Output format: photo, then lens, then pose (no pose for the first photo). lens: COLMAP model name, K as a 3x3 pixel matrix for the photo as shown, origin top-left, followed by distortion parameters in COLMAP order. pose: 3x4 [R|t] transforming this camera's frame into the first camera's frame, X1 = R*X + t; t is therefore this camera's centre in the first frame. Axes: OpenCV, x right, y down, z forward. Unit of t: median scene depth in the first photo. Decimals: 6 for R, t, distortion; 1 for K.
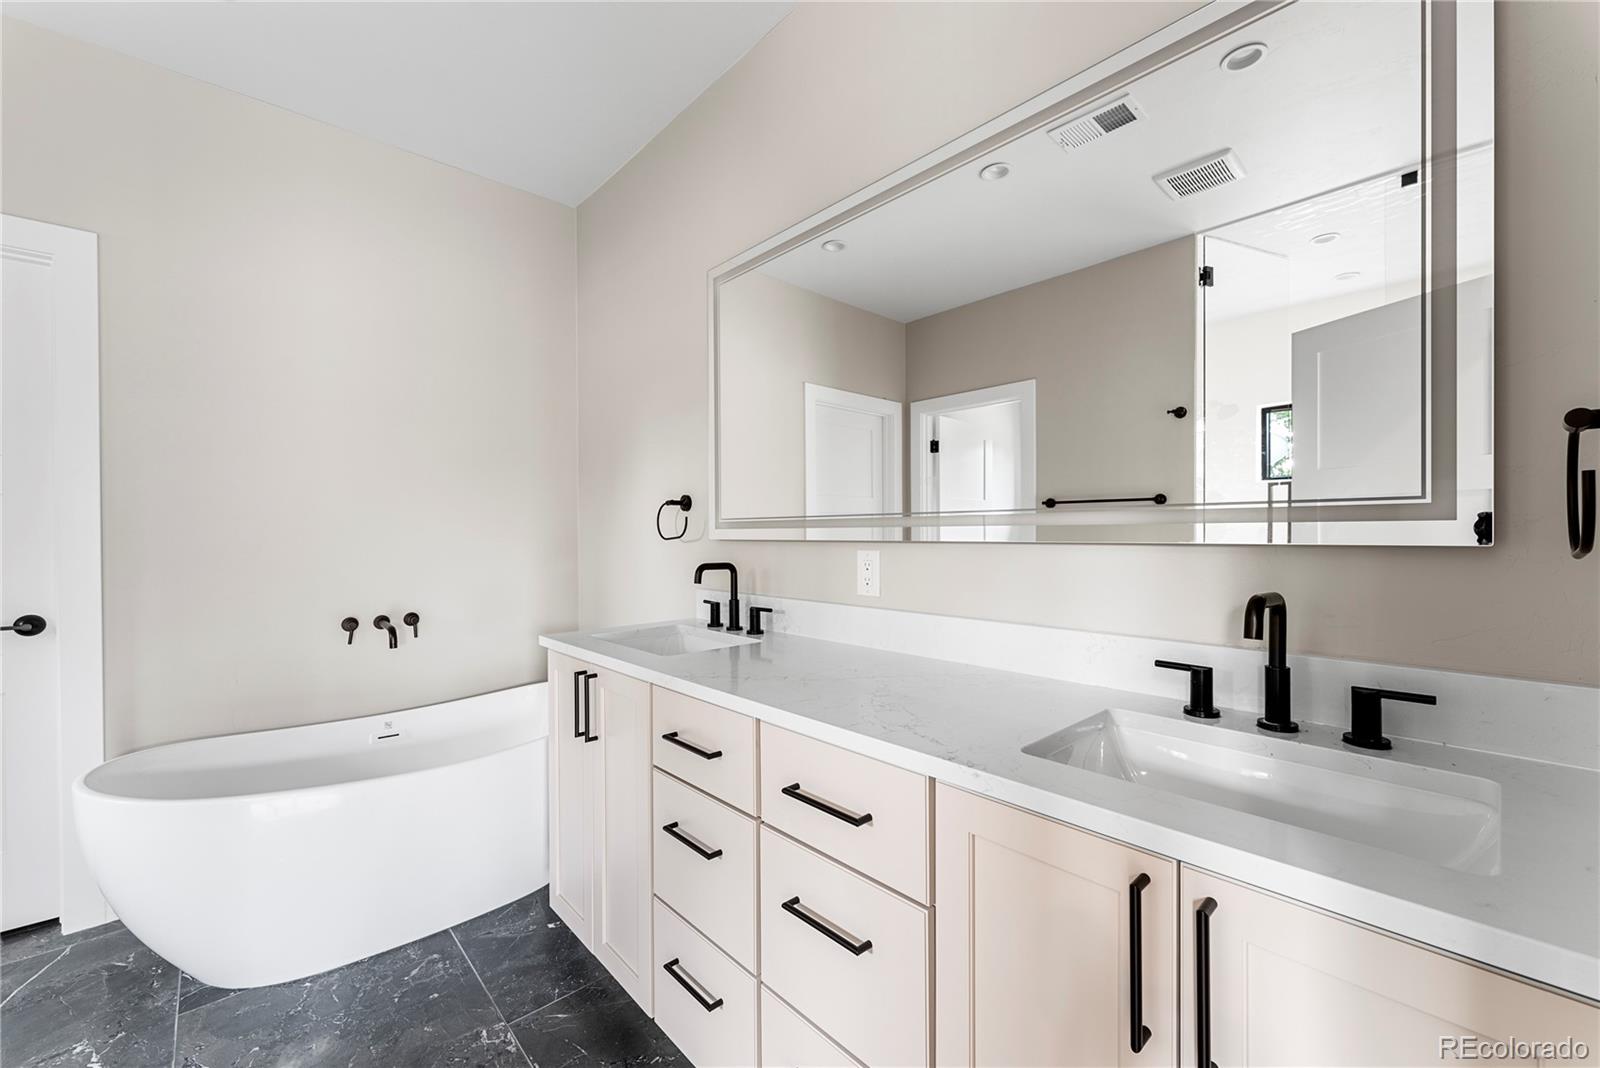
lens RADIAL K [[640.0, 0, 799.8], [0, 640.0, 531.3], [0, 0, 1]] dist [-0.000287, 0.000236]
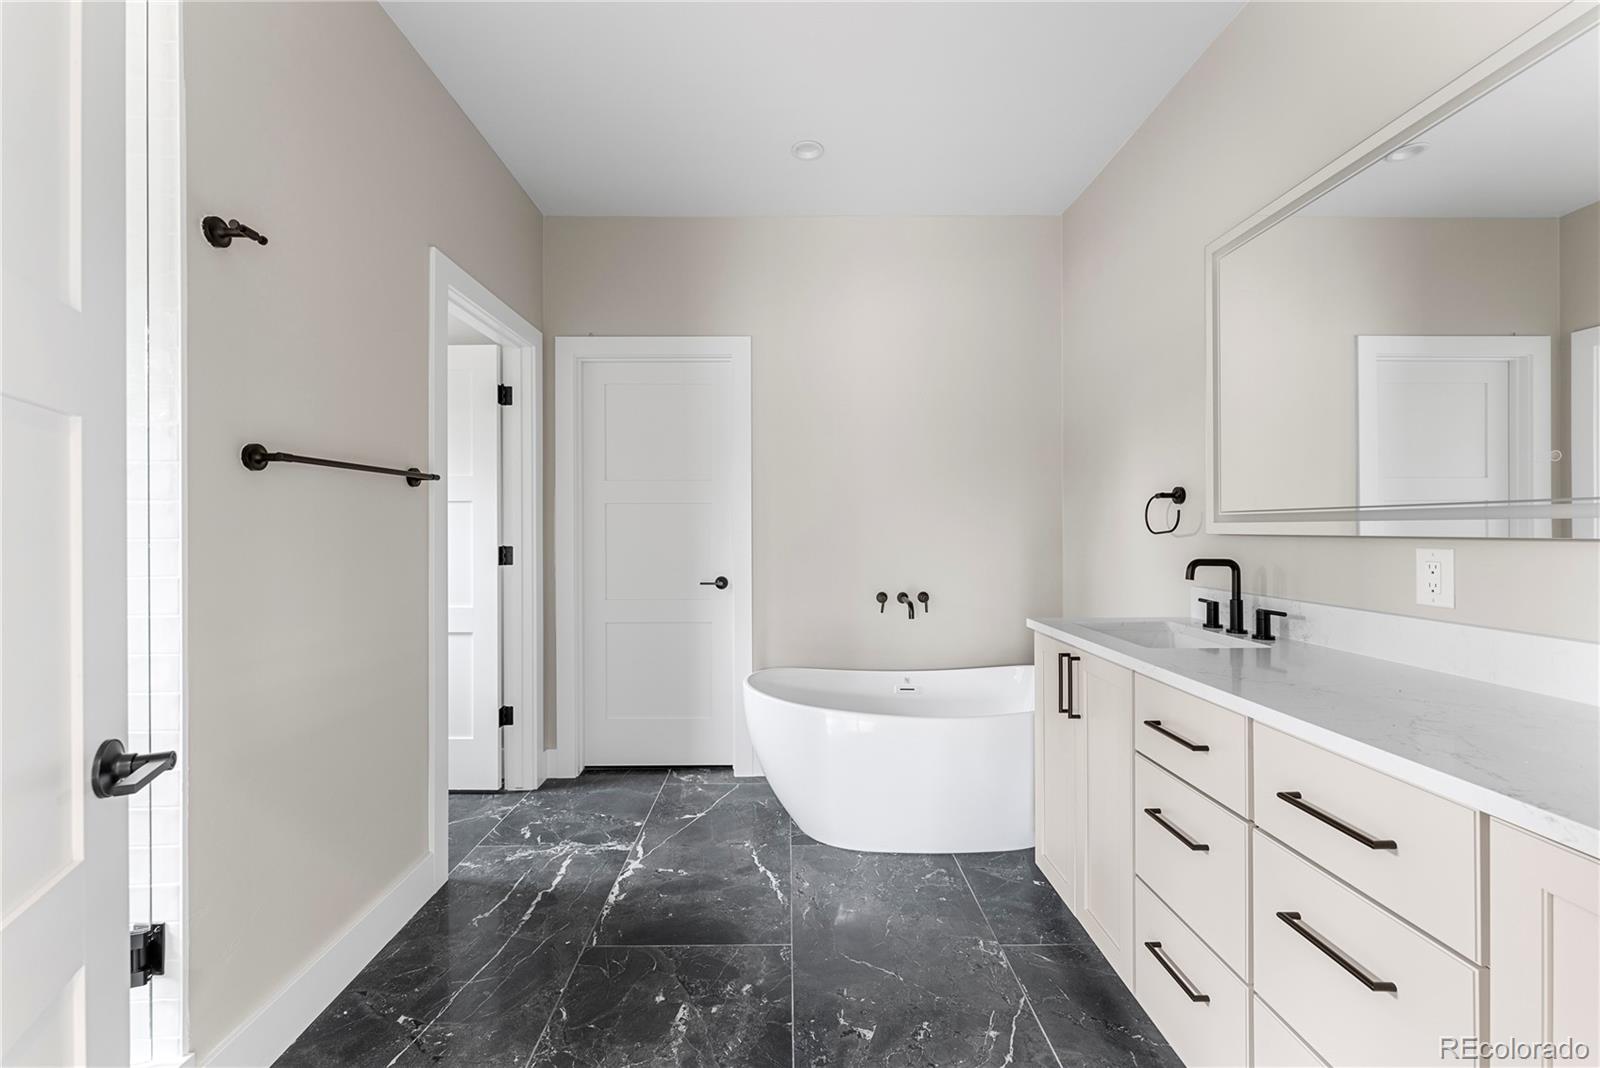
lens RADIAL K [[640.0, 0, 799.8], [0, 640.0, 531.3], [0, 0, 1]] dist [-0.000287, 0.000236]
pose [[0.748998, 0.005590, -0.662548, 0.037039], [0.000558, 0.999959, 0.009067, 0.000286], [0.662571, -0.007161, 0.748964, -0.102713]]
